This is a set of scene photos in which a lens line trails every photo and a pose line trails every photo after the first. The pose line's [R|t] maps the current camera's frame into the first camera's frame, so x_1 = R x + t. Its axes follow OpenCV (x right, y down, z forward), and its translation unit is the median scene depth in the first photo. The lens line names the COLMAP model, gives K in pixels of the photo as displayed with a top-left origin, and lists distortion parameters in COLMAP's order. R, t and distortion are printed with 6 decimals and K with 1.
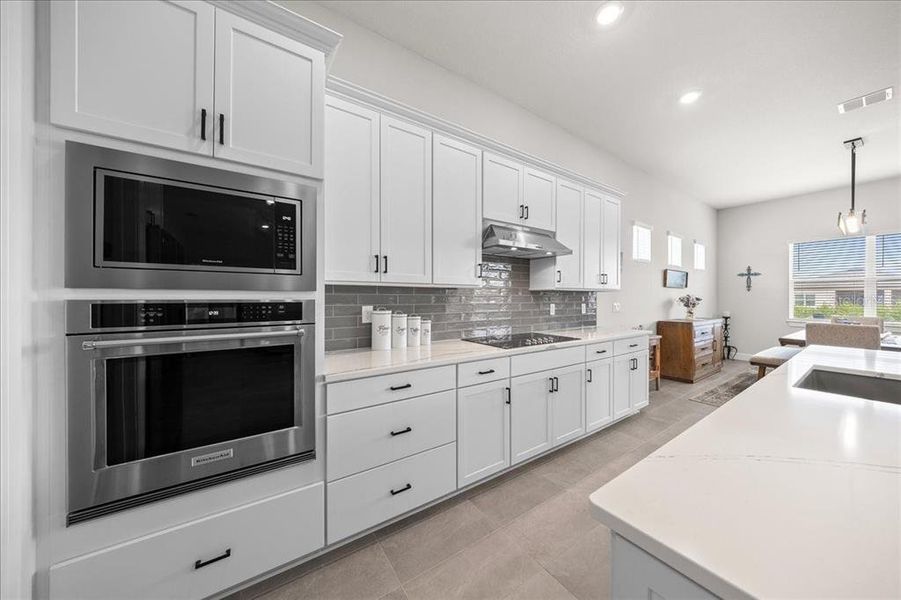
lens RADIAL K [[301.6, 0, 452.9], [0, 301.6, 294.8], [0, 0, 1]] dist [-0.003841, -0.000289]
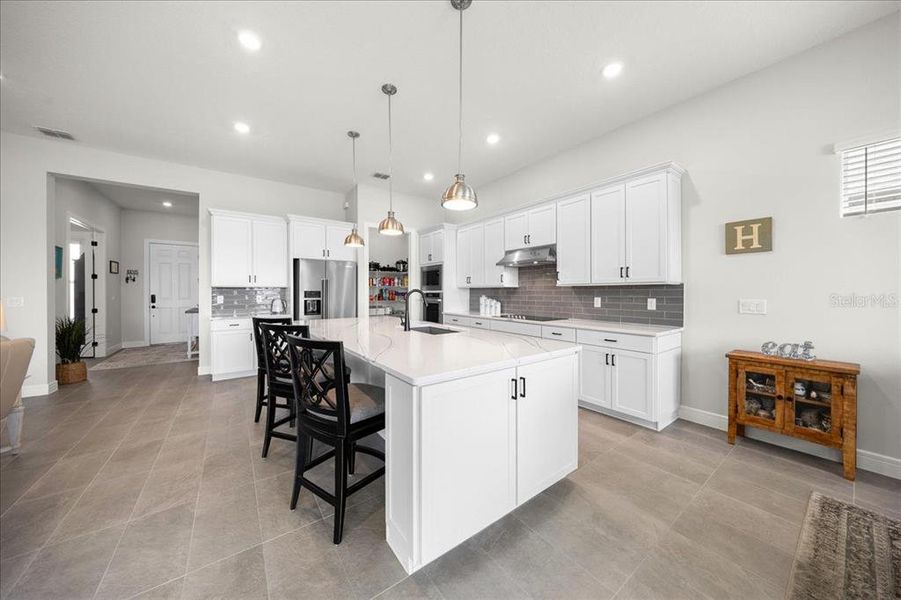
lens RADIAL K [[301.1, 0, 451.9], [0, 301.1, 292.0], [0, 0, 1]] dist [-0.003306, -0.000160]
pose [[0.026255, -0.004455, -0.999645, 2.135538], [0.006041, 0.999973, -0.004297, 0.016853], [0.999637, -0.005926, 0.026281, 0.633254]]
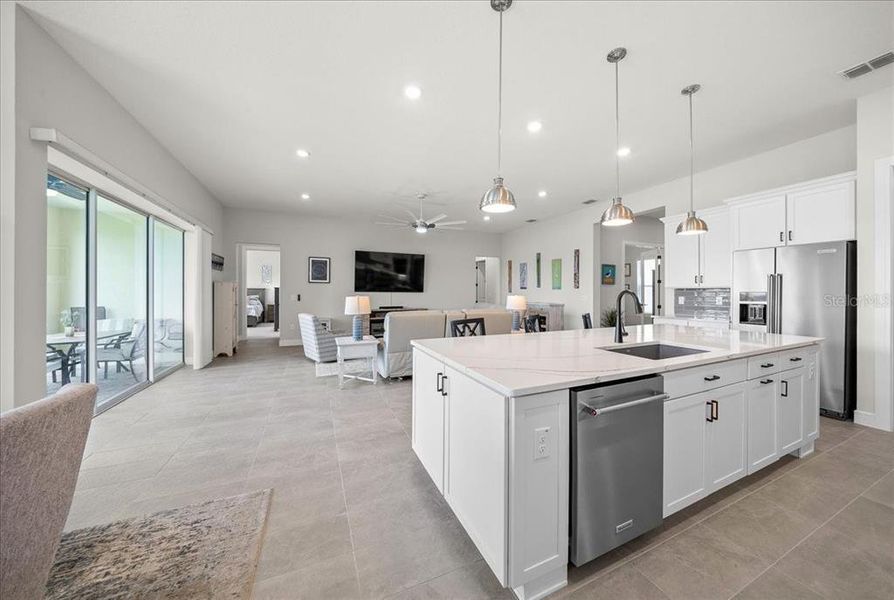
lens RADIAL K [[302.4, 0, 447.1], [0, 302.4, 294.4], [0, 0, 1]] dist [0.000155, 0.000009]
pose [[-0.982468, -0.005875, 0.186338, 1.270669], [-0.005940, 0.999982, 0.000209, 0.015510], [-0.186336, -0.000901, -0.982486, 1.555739]]
